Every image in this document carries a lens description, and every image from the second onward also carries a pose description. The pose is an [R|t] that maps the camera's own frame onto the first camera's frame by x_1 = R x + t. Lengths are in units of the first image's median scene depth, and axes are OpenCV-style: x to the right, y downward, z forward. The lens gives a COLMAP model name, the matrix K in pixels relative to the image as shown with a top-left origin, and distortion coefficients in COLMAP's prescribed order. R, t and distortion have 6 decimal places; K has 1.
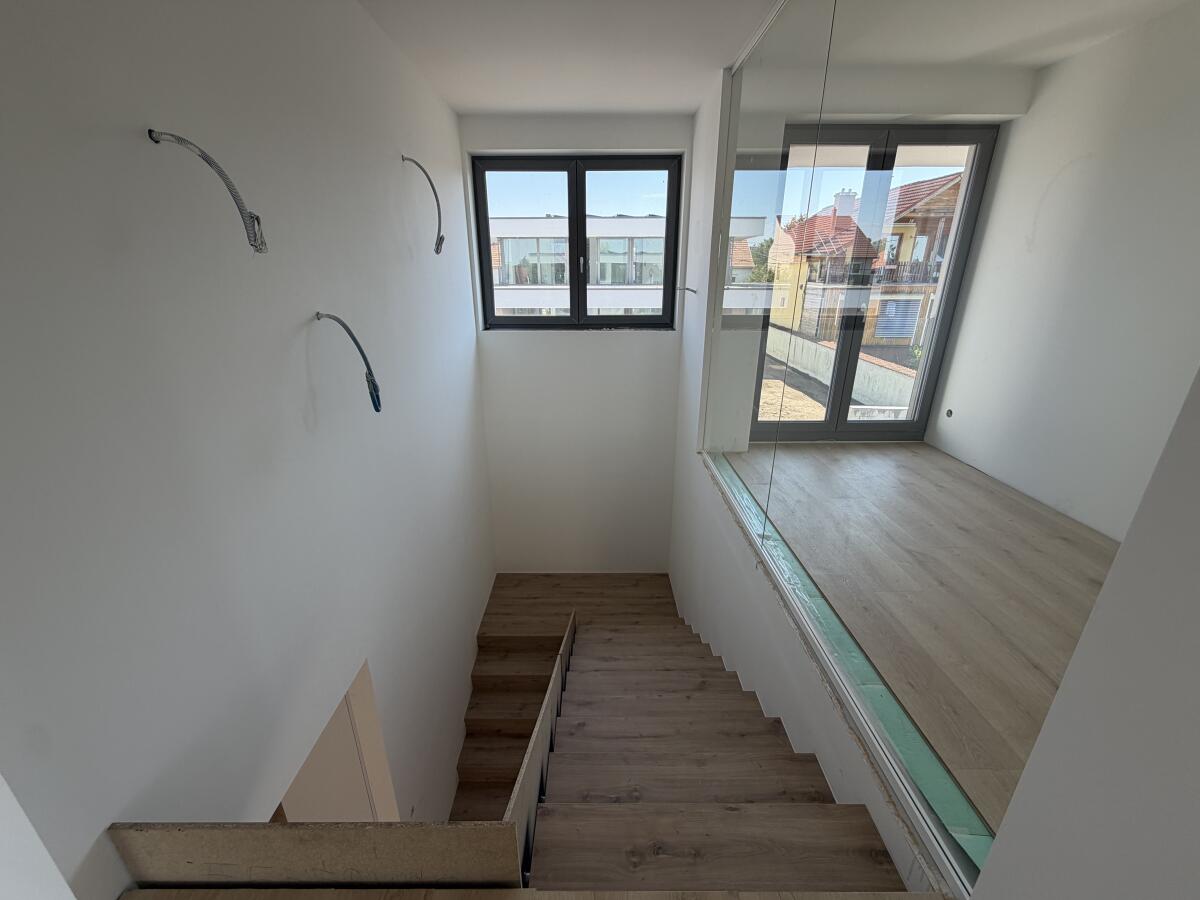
lens RADIAL K [[480.4, 0, 596.6], [0, 480.4, 449.4], [0, 0, 1]] dist [0.000124, 0.000266]
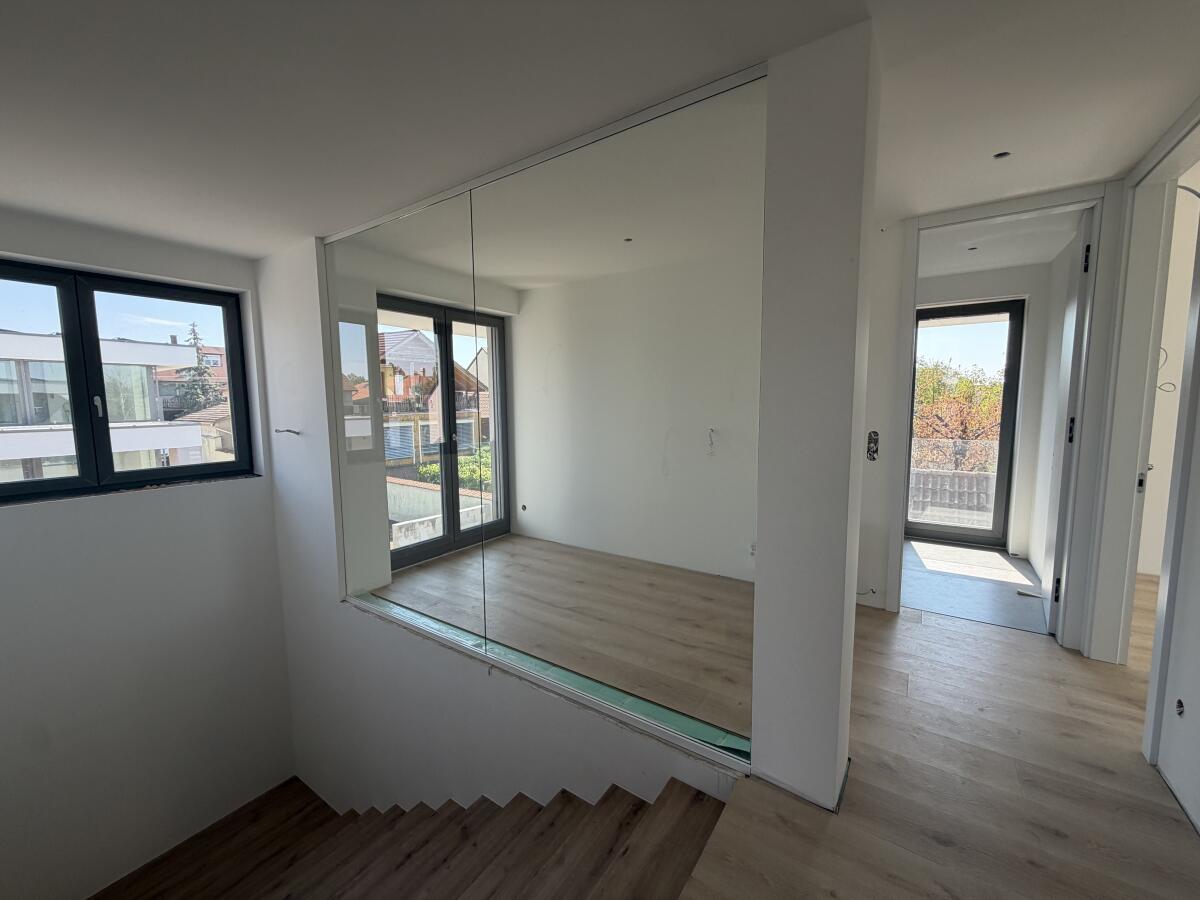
lens RADIAL K [[480.4, 0, 596.6], [0, 480.4, 449.4], [0, 0, 1]] dist [0.000124, 0.000266]
pose [[0.567866, -0.086824, 0.818529, -0.221540], [0.291883, 0.951041, -0.101618, -0.032014], [-0.769631, 0.296620, 0.565407, 0.032440]]
